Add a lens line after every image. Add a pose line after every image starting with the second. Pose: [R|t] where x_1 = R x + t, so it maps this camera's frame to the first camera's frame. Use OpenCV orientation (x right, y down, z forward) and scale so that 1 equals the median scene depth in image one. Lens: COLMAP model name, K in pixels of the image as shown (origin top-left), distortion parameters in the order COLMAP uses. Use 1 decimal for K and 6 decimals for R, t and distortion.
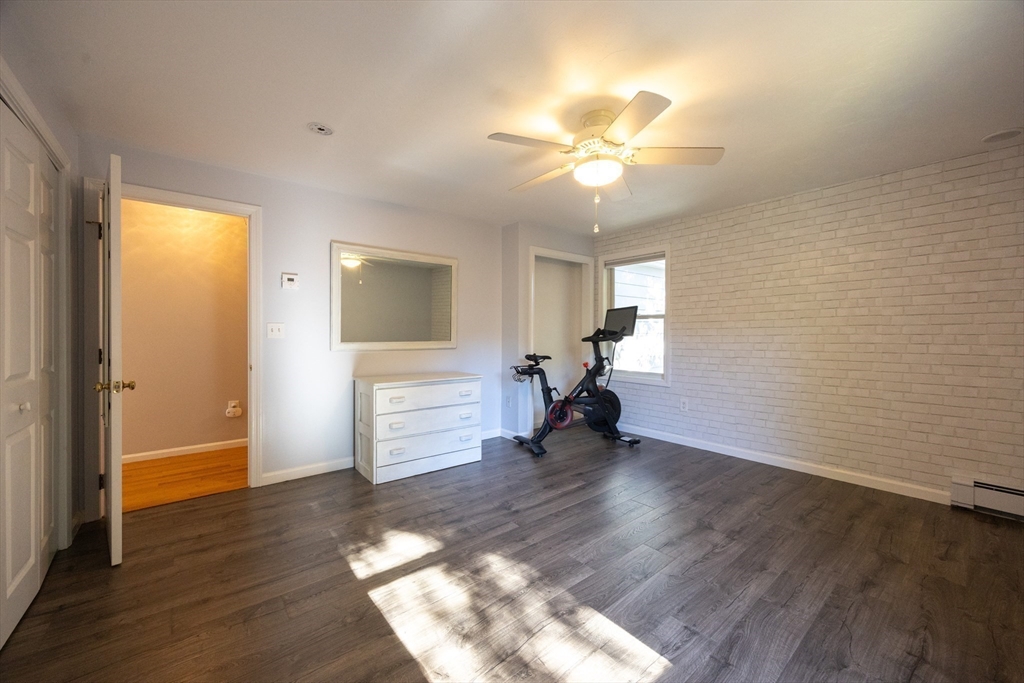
lens RADIAL K [[395.3, 0, 511.0], [0, 395.3, 336.9], [0, 0, 1]] dist [-0.003934, -0.000169]
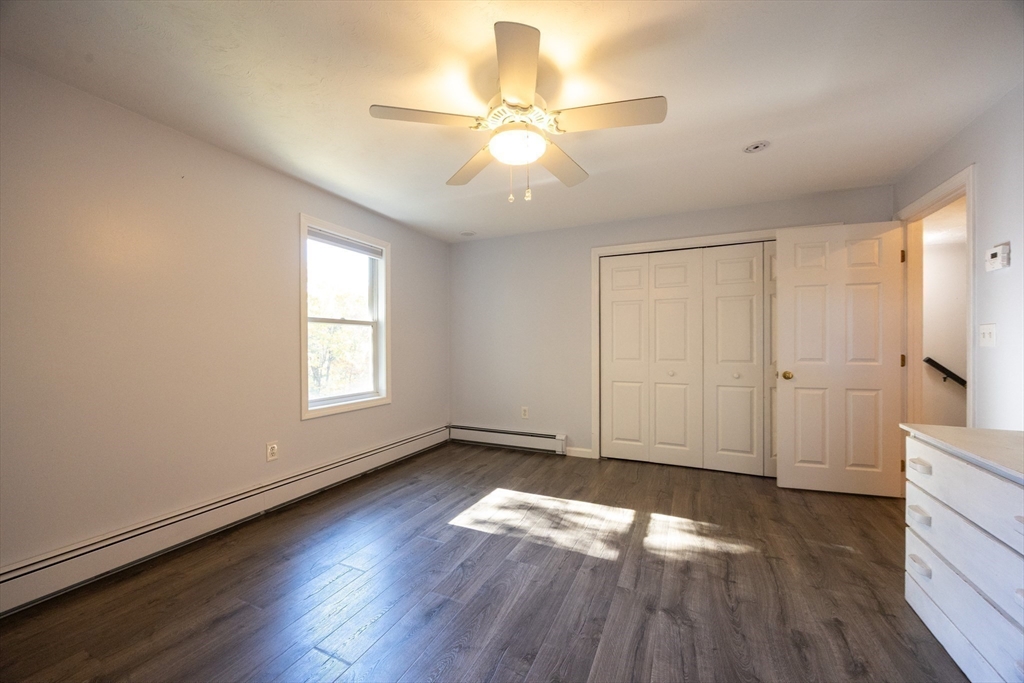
lens RADIAL K [[395.3, 0, 510.9], [0, 395.3, 341.1], [0, 0, 1]] dist [-0.003934, -0.000169]
pose [[-0.894807, -0.002382, -0.446448, 0.626184], [-0.005532, 0.999968, 0.005751, -0.008313], [0.446420, 0.007616, -0.894791, 1.795473]]
